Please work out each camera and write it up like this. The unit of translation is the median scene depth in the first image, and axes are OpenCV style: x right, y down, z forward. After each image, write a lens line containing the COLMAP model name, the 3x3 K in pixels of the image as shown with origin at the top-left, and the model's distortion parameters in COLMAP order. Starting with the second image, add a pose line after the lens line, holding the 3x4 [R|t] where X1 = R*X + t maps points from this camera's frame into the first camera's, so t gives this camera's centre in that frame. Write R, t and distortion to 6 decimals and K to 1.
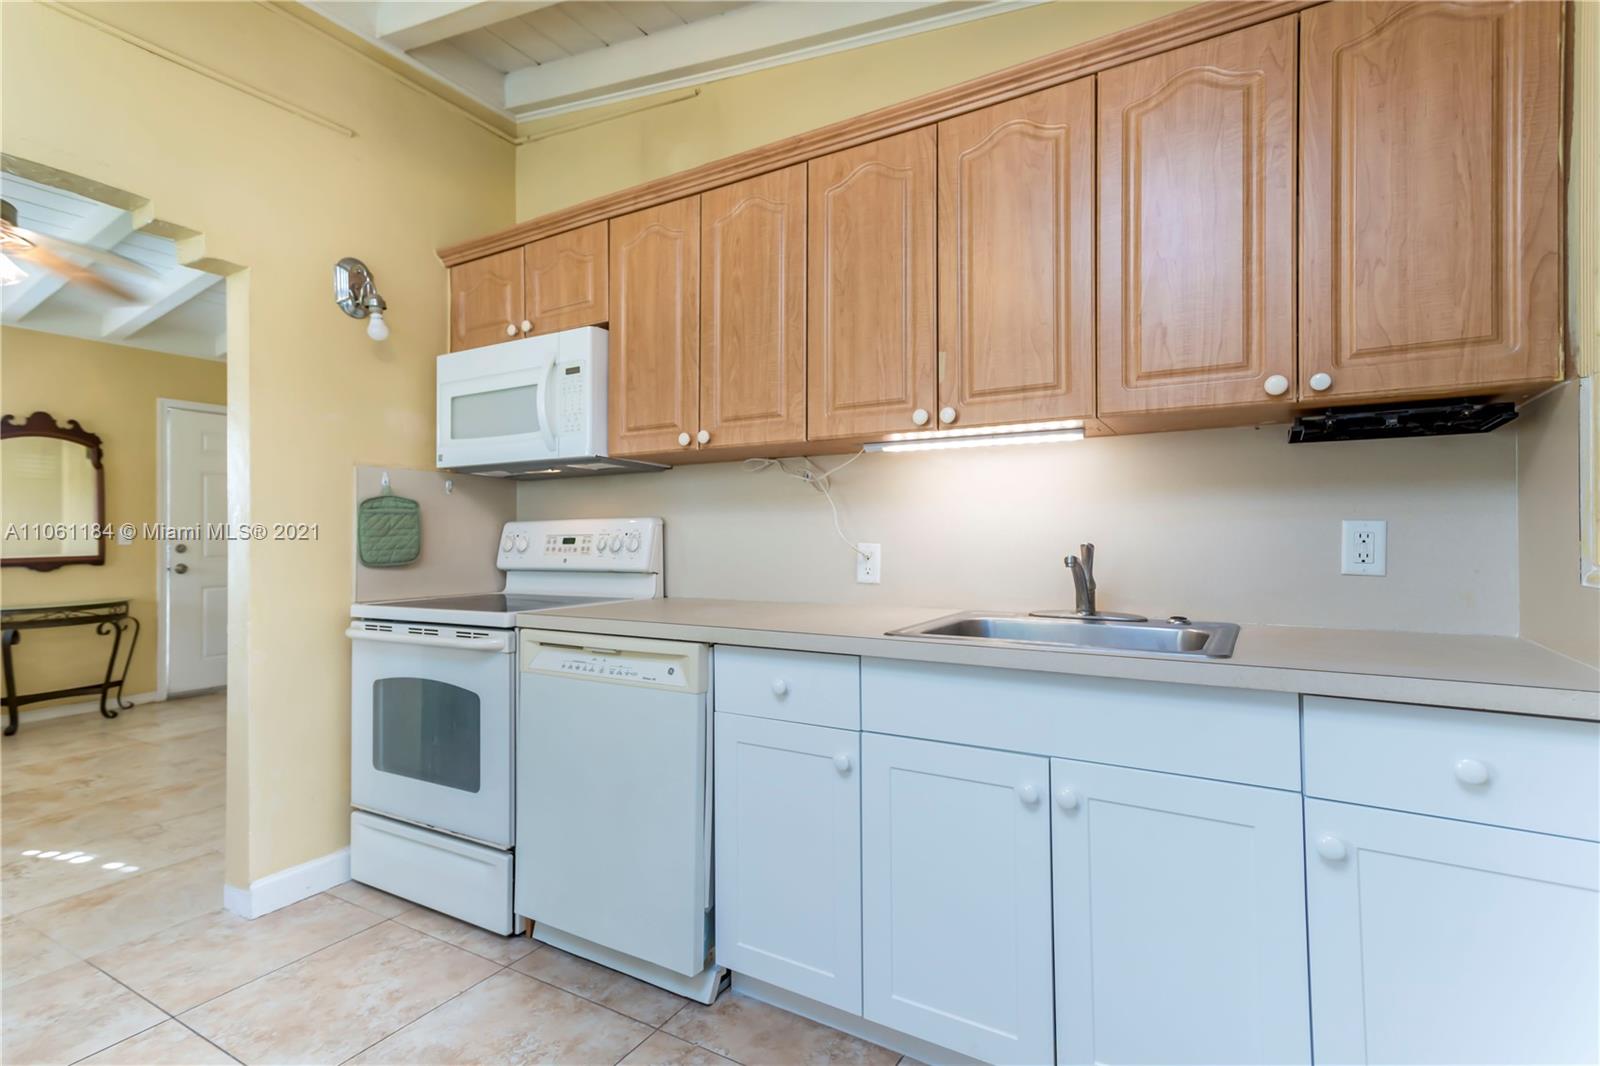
lens RADIAL K [[803.9, 0, 806.7], [0, 803.9, 525.8], [0, 0, 1]] dist [0.001816, 0.020824]
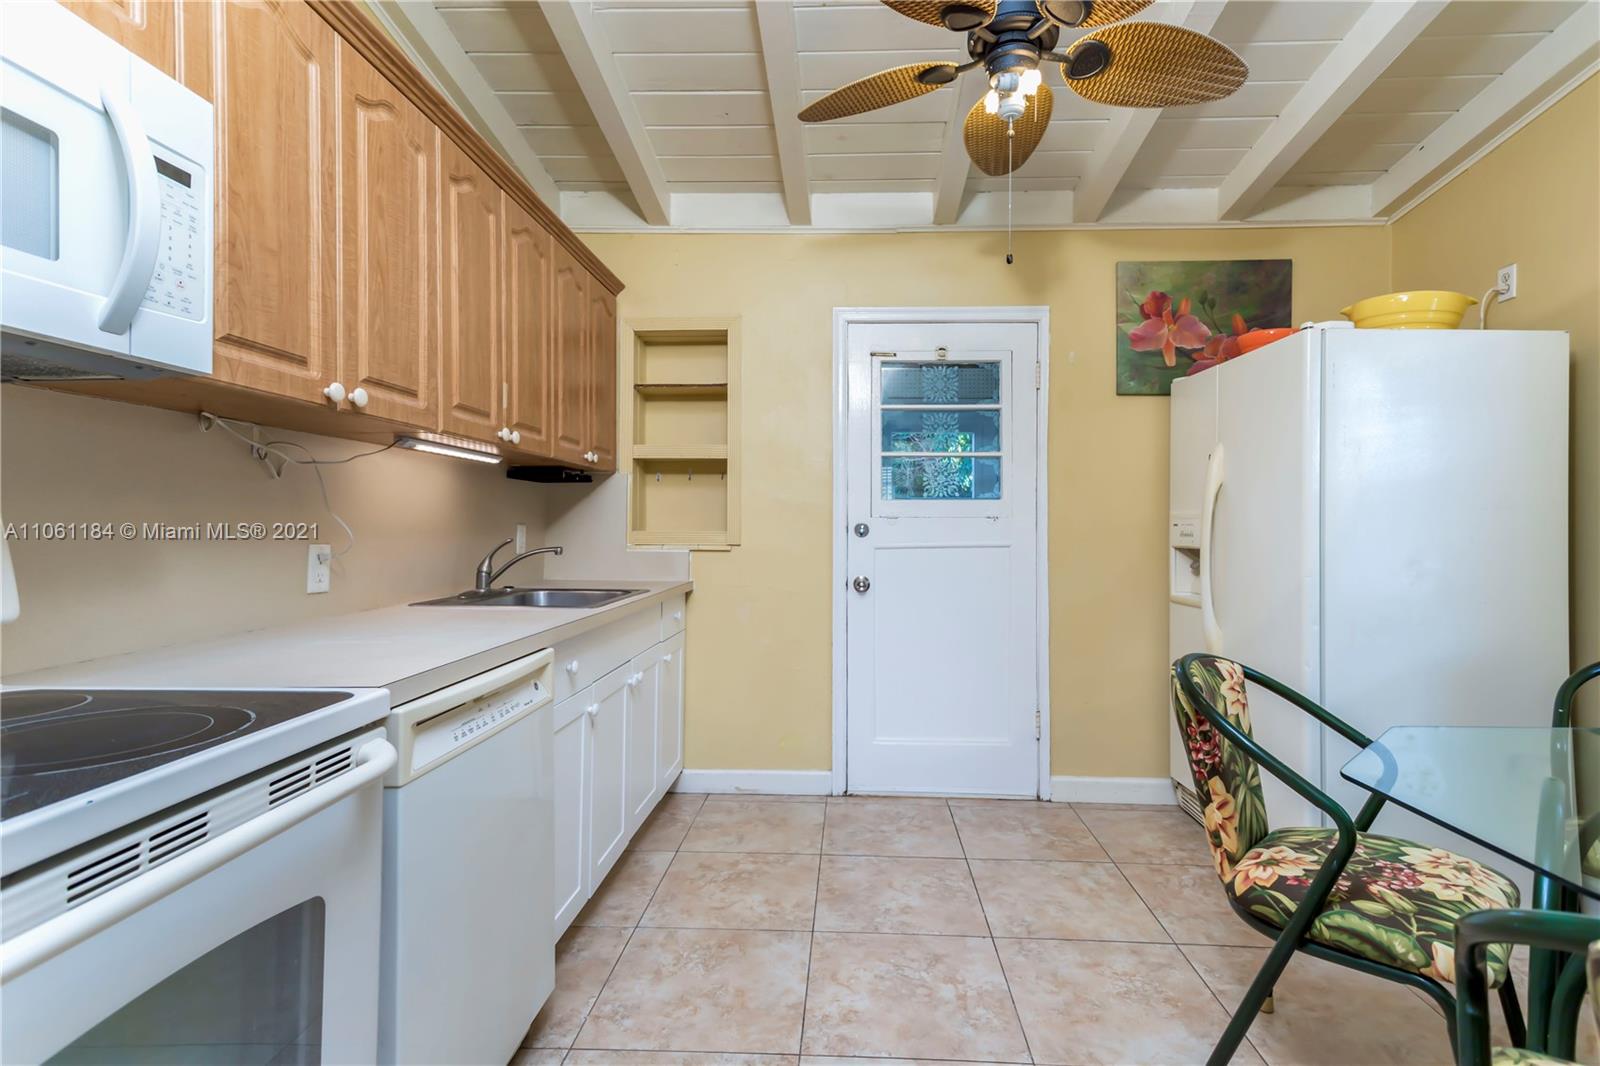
lens RADIAL K [[854.9, 0, 824.1], [0, 854.9, 528.0], [0, 0, 1]] dist [0.004249, 0.002310]
pose [[-0.512164, -0.003523, 0.858880, -0.987076], [-0.013752, 0.999897, -0.004100, 0.002299], [-0.858777, -0.013911, -0.512160, 1.035143]]
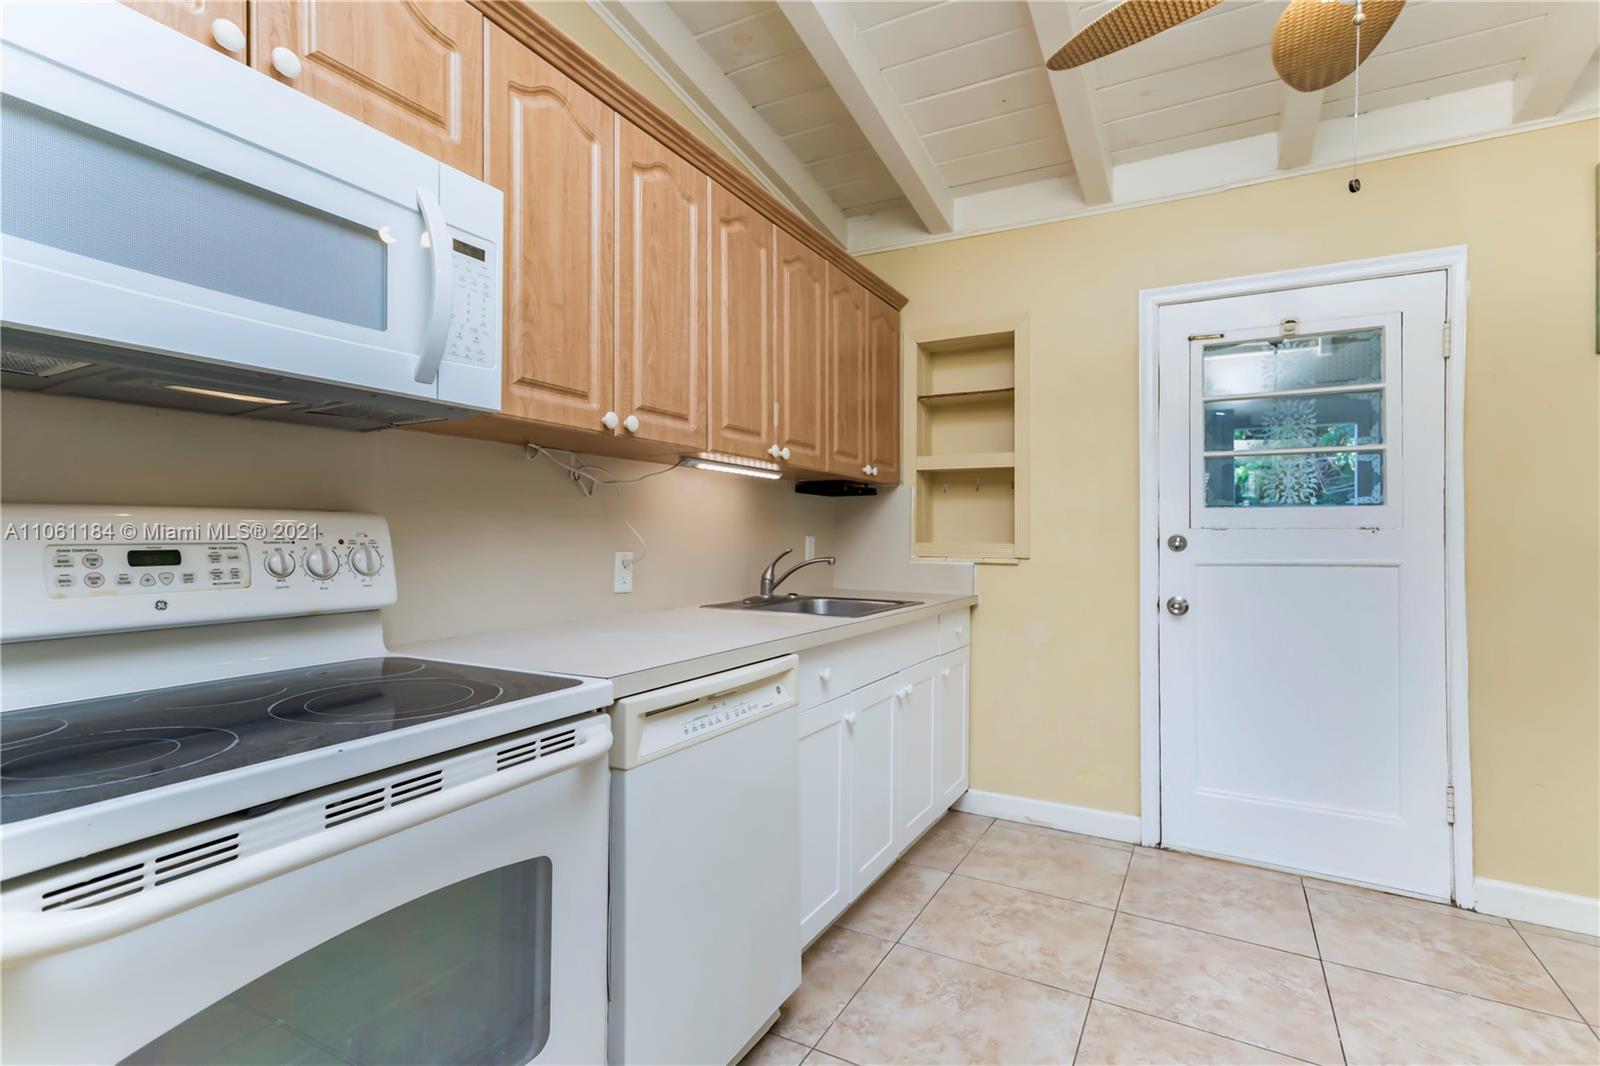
lens RADIAL K [[820.6, 0, 708.4], [0, 820.6, 534.1], [0, 0, 1]] dist [0.000217, 0.006605]
pose [[-0.017987, 0.003029, 0.999834, -0.960809], [-0.019761, 0.999799, -0.003384, 0.002872], [-0.999643, -0.019819, -0.017923, 0.936974]]
